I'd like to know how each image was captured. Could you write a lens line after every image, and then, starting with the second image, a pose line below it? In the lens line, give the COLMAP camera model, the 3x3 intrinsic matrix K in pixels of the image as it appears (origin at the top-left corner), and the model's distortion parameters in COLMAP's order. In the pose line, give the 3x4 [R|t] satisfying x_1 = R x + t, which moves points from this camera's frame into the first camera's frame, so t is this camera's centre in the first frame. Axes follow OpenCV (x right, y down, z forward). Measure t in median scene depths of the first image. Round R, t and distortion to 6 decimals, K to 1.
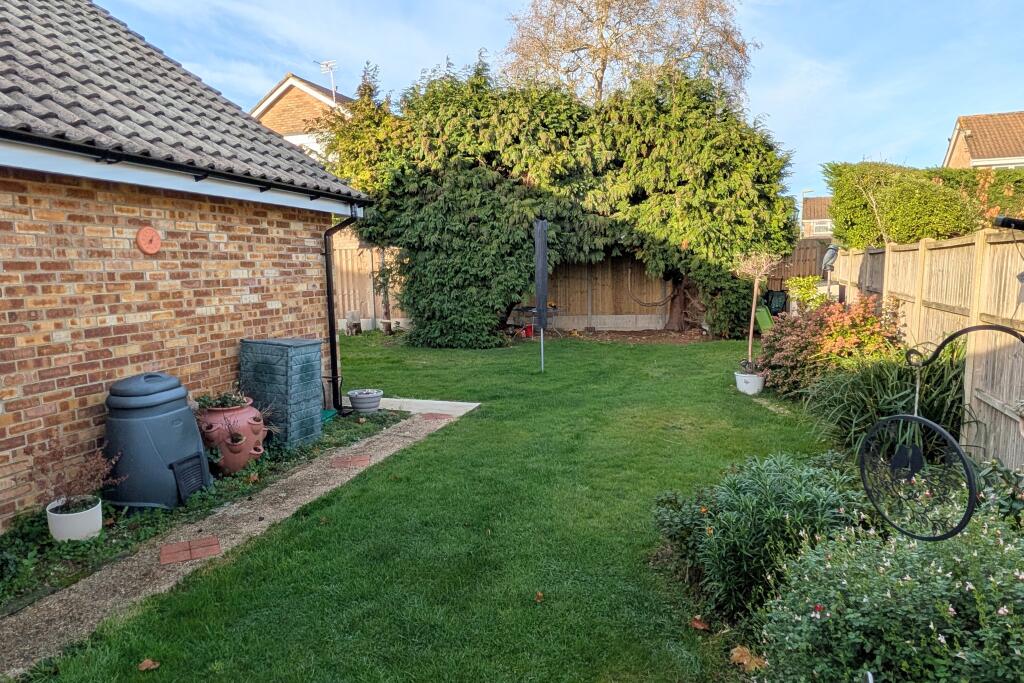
lens RADIAL K [[514.9, 0, 512.0], [0, 514.9, 341.5], [0, 0, 1]] dist [-0.000026, -0.000627]
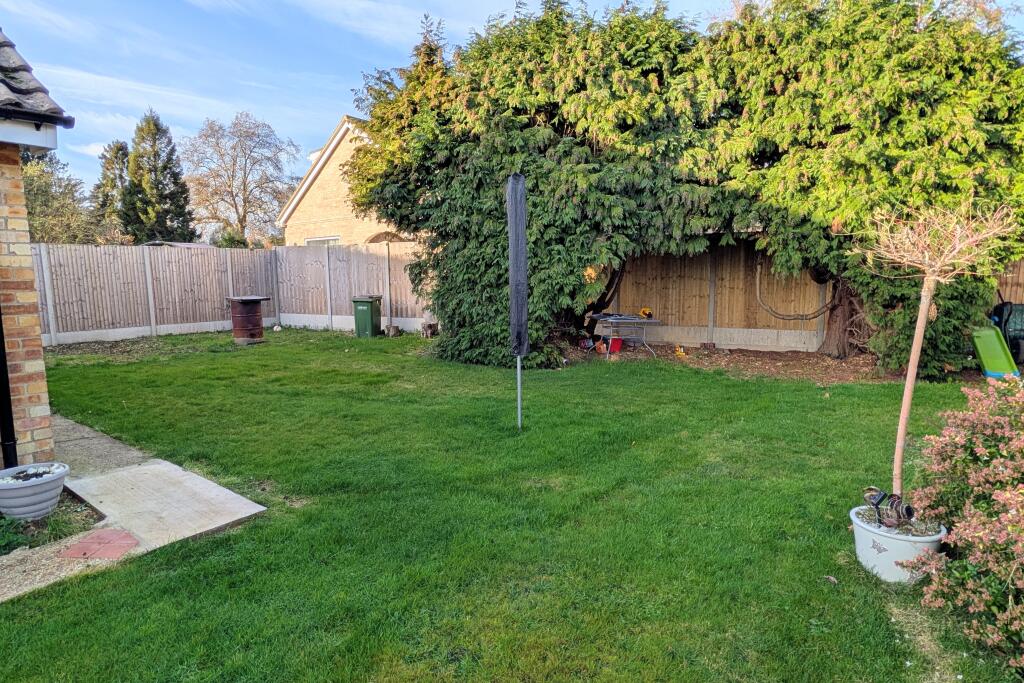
lens RADIAL K [[514.9, 0, 512.0], [0, 514.9, 341.5], [0, 0, 1]] dist [-0.000026, -0.000627]
pose [[0.951717, 0.054970, -0.302016, 0.152074], [-0.054727, 0.998458, 0.009275, -0.030929], [0.302060, 0.007701, 0.953258, 0.277932]]
